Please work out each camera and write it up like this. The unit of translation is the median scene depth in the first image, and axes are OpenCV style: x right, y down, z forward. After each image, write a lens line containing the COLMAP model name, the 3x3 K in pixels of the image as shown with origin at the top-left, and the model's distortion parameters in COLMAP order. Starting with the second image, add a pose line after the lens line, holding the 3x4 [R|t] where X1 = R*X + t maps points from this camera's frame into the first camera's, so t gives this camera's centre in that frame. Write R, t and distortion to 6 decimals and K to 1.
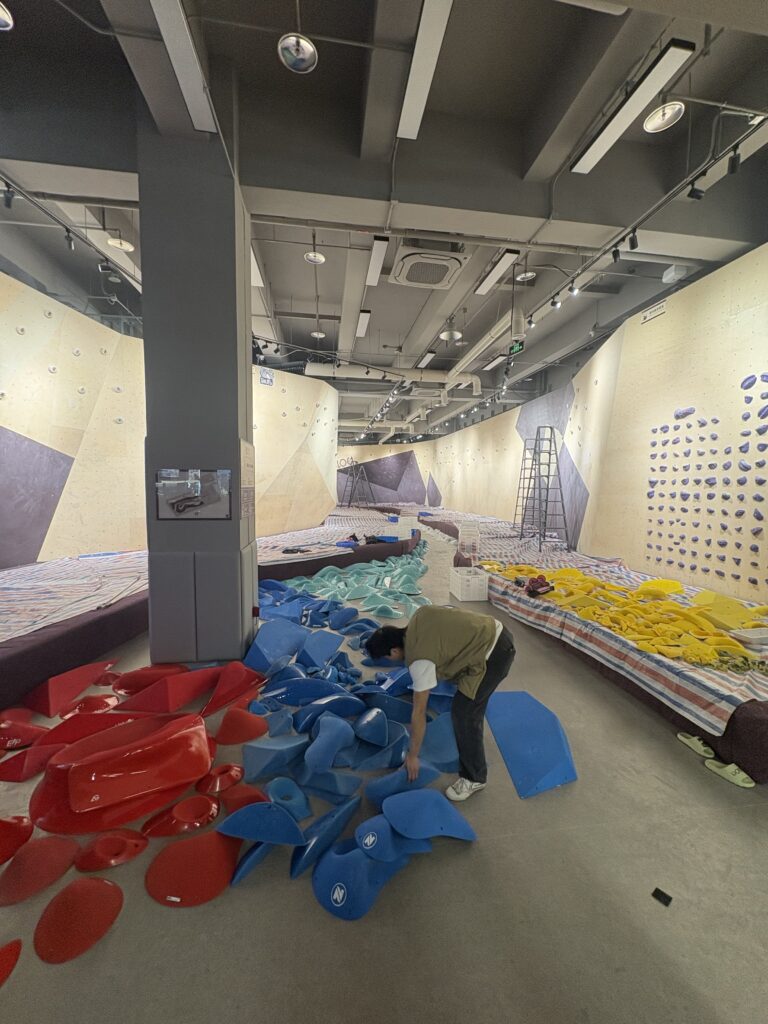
lens RADIAL K [[410.1, 0, 384.0], [0, 410.1, 512.0], [0, 0, 1]] dist [-0.000146, -0.000013]
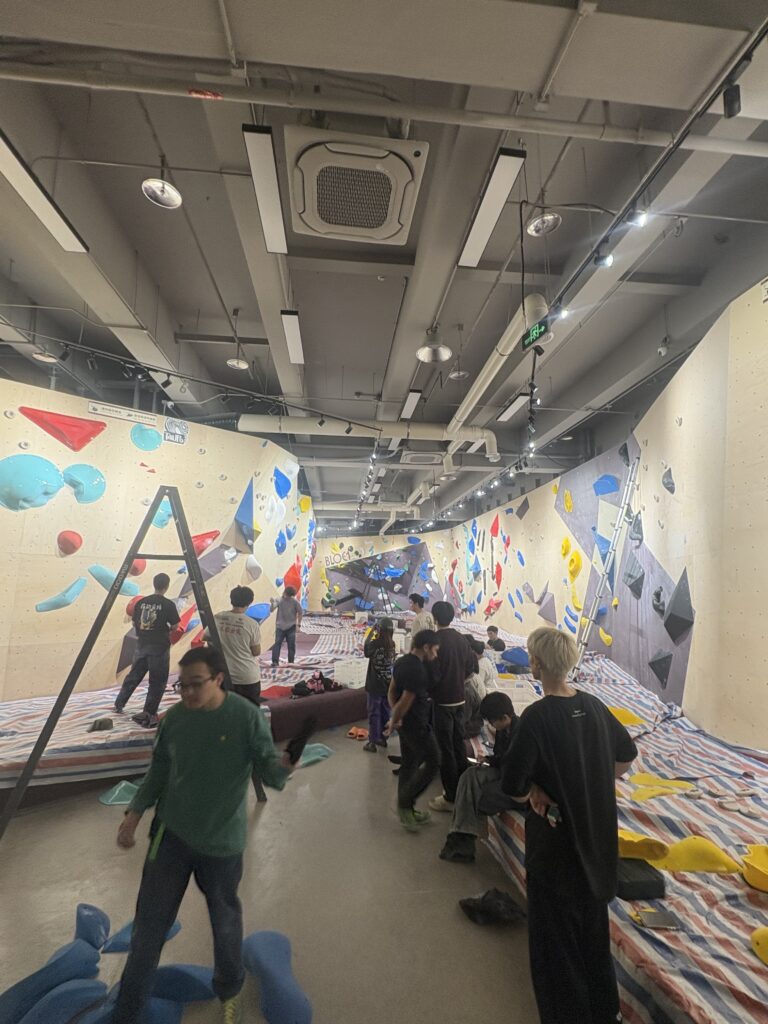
lens RADIAL K [[481.4, 0, 384.0], [0, 481.4, 512.0], [0, 0, 1]] dist [-0.000358, -0.000229]
pose [[0.999040, -0.006904, -0.043253, 0.078490], [-0.002544, 0.976686, -0.214656, -0.023691], [0.043727, 0.214560, 0.975731, 0.222288]]
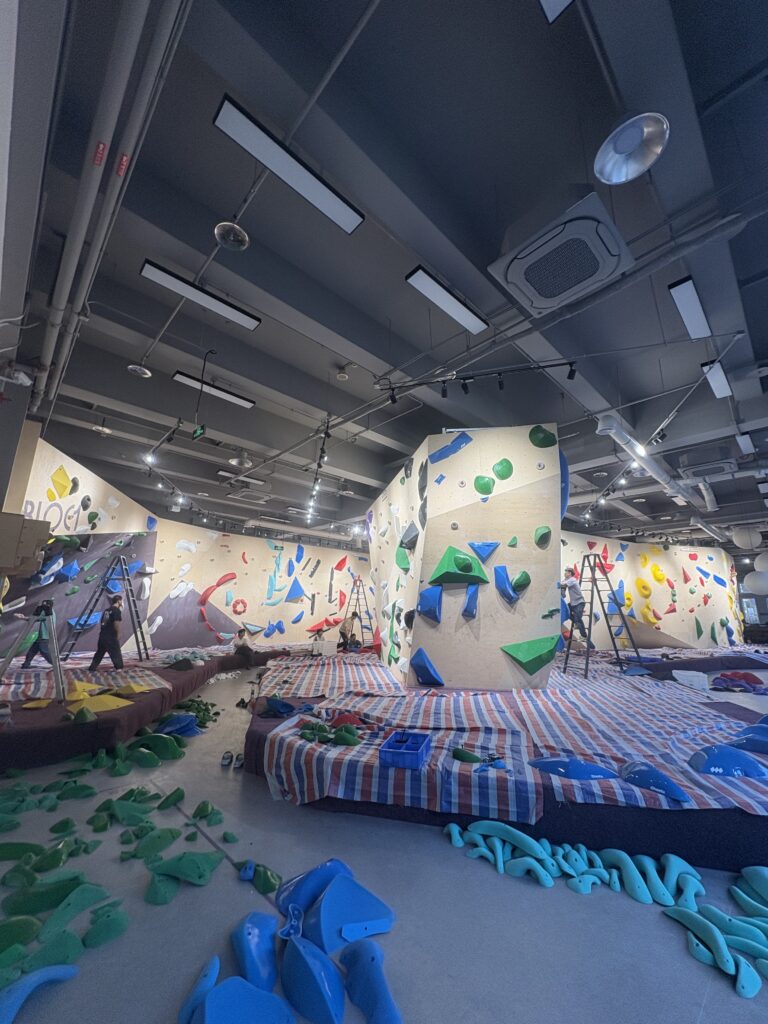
lens RADIAL K [[410.1, 0, 384.0], [0, 410.1, 512.0], [0, 0, 1]] dist [-0.000146, -0.000013]
pose [[-0.585824, 0.171511, 0.792082, -0.976943], [0.030446, 0.981318, -0.189969, -0.158482], [-0.809866, -0.087172, -0.580101, 2.256496]]
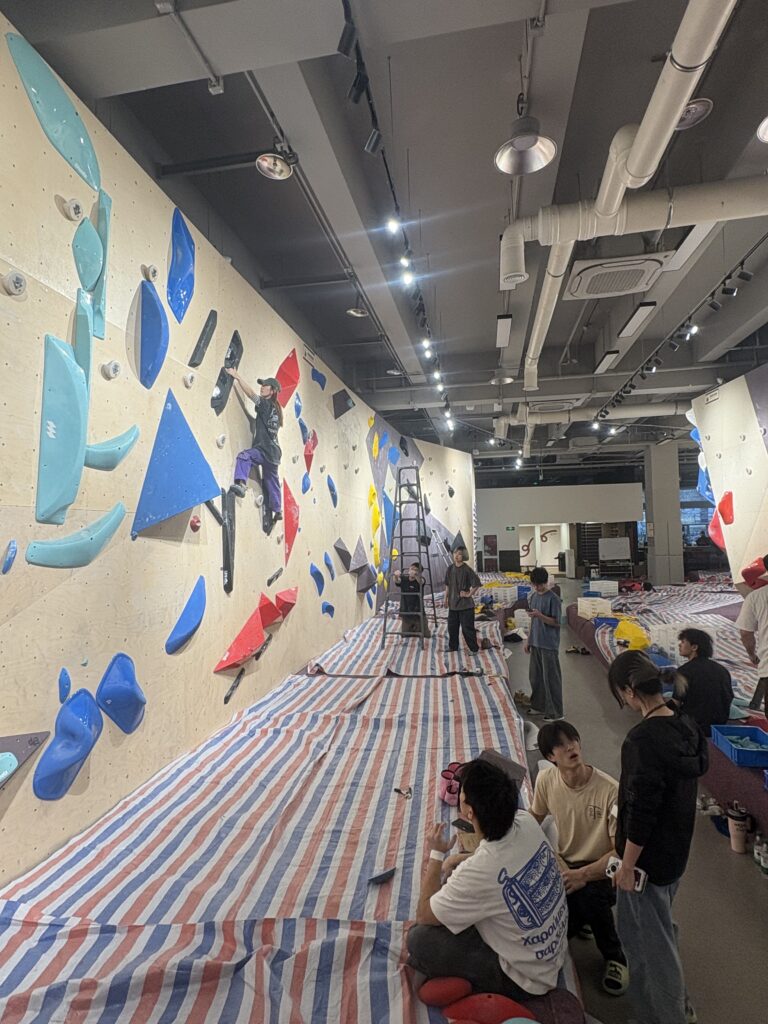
lens RADIAL K [[563.2, 0, 384.0], [0, 563.2, 512.0], [0, 0, 1]] dist [-0.000785, -0.000211]
pose [[-0.949677, 0.026337, 0.312122, 0.072943], [0.035846, 0.999050, 0.024764, -0.150359], [-0.311173, 0.034706, -0.949719, 1.963568]]
